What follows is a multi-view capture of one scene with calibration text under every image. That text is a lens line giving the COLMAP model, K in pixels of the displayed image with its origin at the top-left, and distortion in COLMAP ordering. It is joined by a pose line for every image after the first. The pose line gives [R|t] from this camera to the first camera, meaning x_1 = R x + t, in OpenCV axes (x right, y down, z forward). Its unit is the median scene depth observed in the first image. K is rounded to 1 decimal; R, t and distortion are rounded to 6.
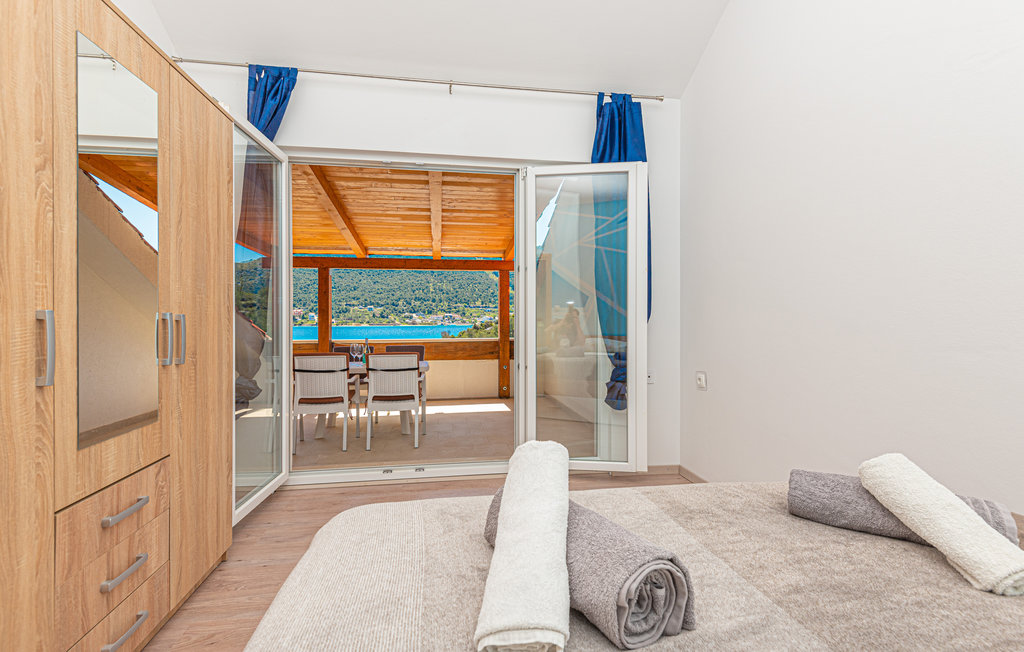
lens RADIAL K [[450.8, 0, 513.3], [0, 450.8, 321.8], [0, 0, 1]] dist [-0.001602, -0.000256]
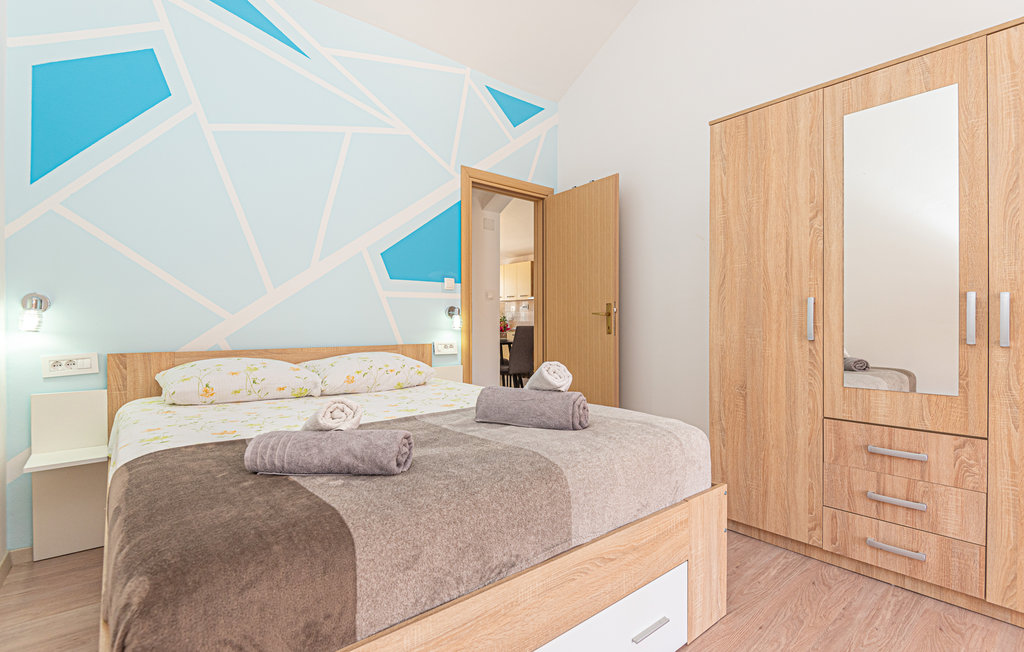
lens RADIAL K [[473.1, 0, 511.0], [0, 473.1, 324.2], [0, 0, 1]] dist [-0.000164, -0.000023]
pose [[-0.858020, 0.000473, -0.513615, 0.913840], [-0.002854, 0.999980, 0.005688, 0.070580], [0.513608, 0.006346, -0.858002, 1.947541]]
